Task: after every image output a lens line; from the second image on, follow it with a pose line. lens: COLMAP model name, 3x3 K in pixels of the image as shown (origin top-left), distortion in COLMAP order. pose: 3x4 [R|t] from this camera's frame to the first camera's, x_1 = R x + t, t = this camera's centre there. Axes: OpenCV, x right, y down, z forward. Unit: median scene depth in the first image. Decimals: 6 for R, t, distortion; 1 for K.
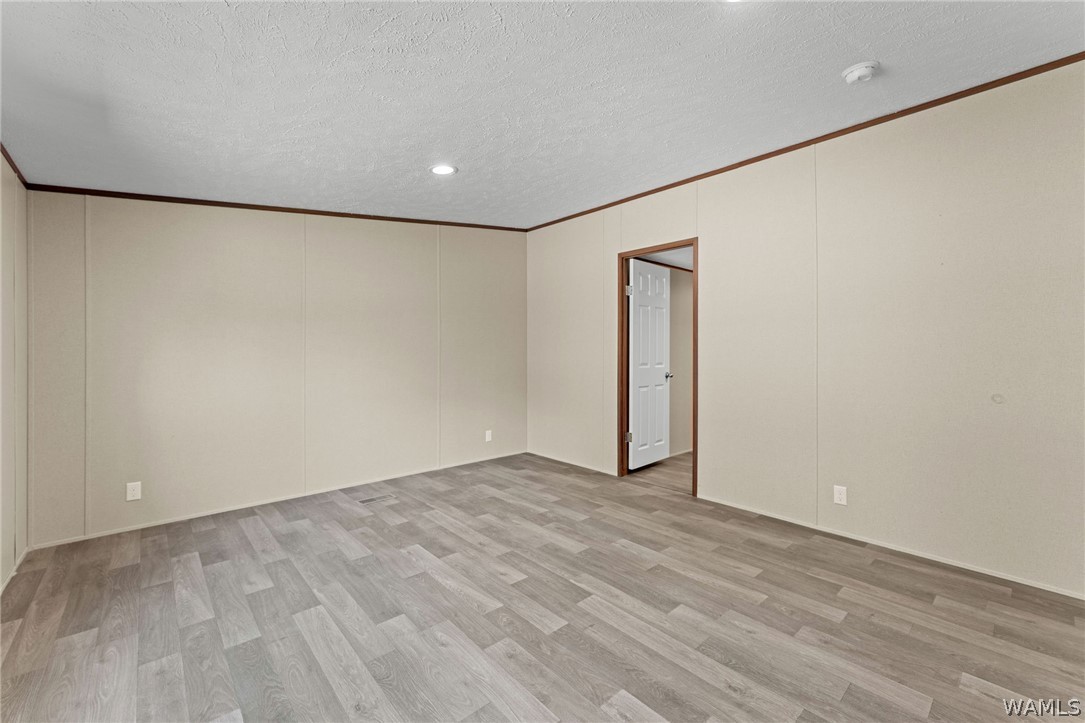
lens RADIAL K [[446.3, 0, 533.6], [0, 446.3, 355.6], [0, 0, 1]] dist [0.000658, 0.000056]
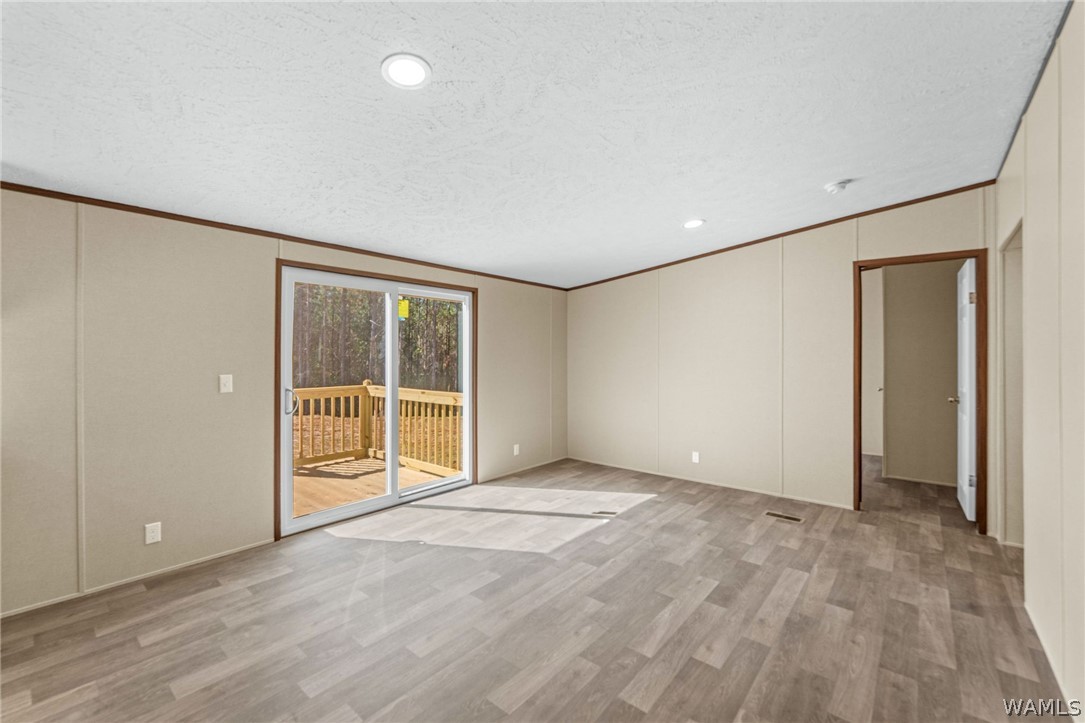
lens RADIAL K [[451.1, 0, 543.1], [0, 451.1, 354.5], [0, 0, 1]] dist [-0.001373, 0.000769]
pose [[0.141377, -0.008827, -0.989917, 1.363516], [-0.004393, 0.999945, -0.009543, -0.068414], [0.989946, 0.005697, 0.141330, 0.627769]]
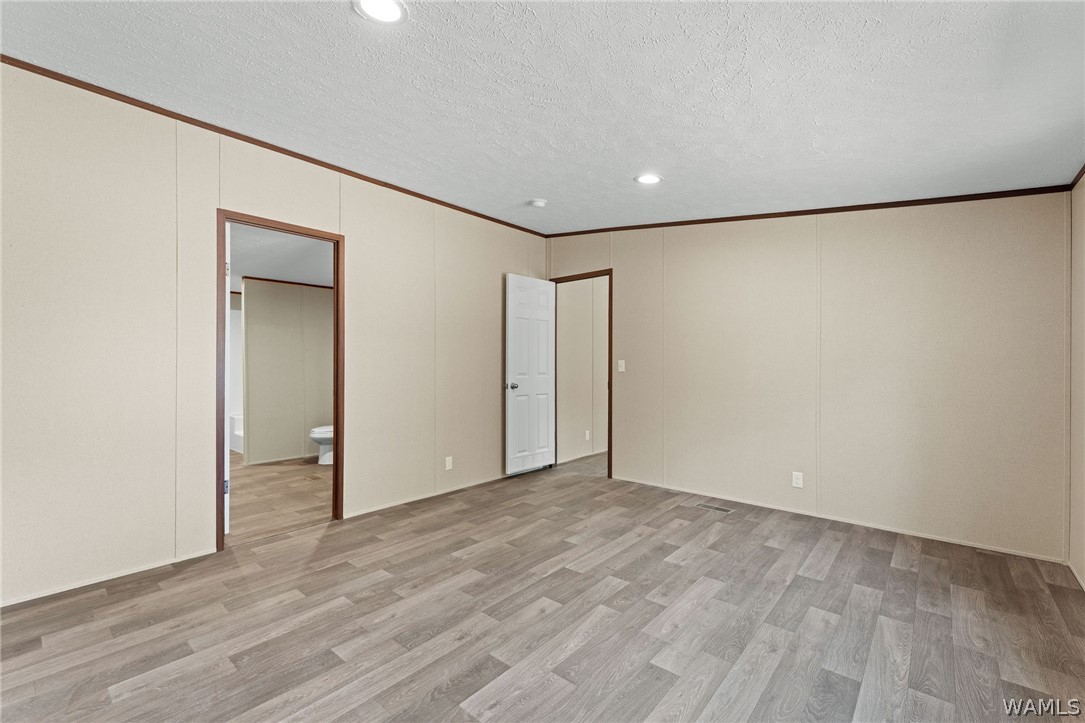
lens RADIAL K [[451.1, 0, 543.1], [0, 451.1, 354.5], [0, 0, 1]] dist [-0.001373, 0.000769]
pose [[-0.135302, 0.017245, 0.990654, -1.014939], [0.003972, 0.999850, -0.016863, -0.008688], [-0.990796, 0.001653, -0.135350, 1.171647]]
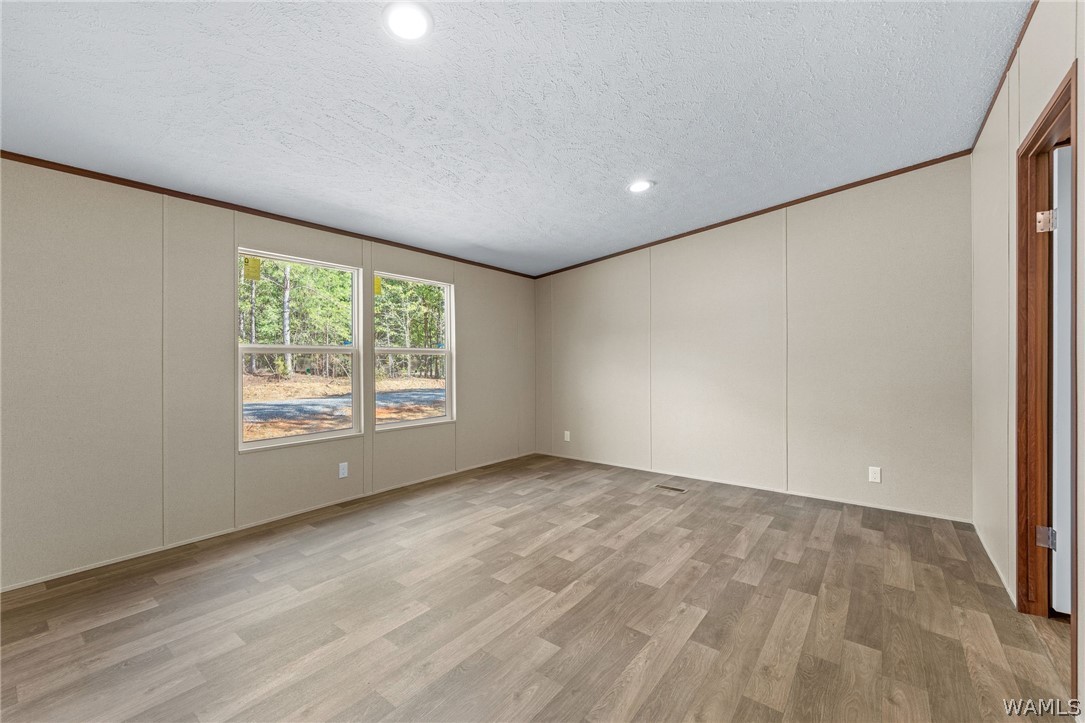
lens RADIAL K [[451.1, 0, 543.1], [0, 451.1, 354.5], [0, 0, 1]] dist [-0.001373, 0.000769]
pose [[0.186153, -0.008256, -0.982486, 1.108351], [-0.006489, 0.999933, -0.009633, -0.003706], [0.982499, 0.008168, 0.186087, 0.744174]]
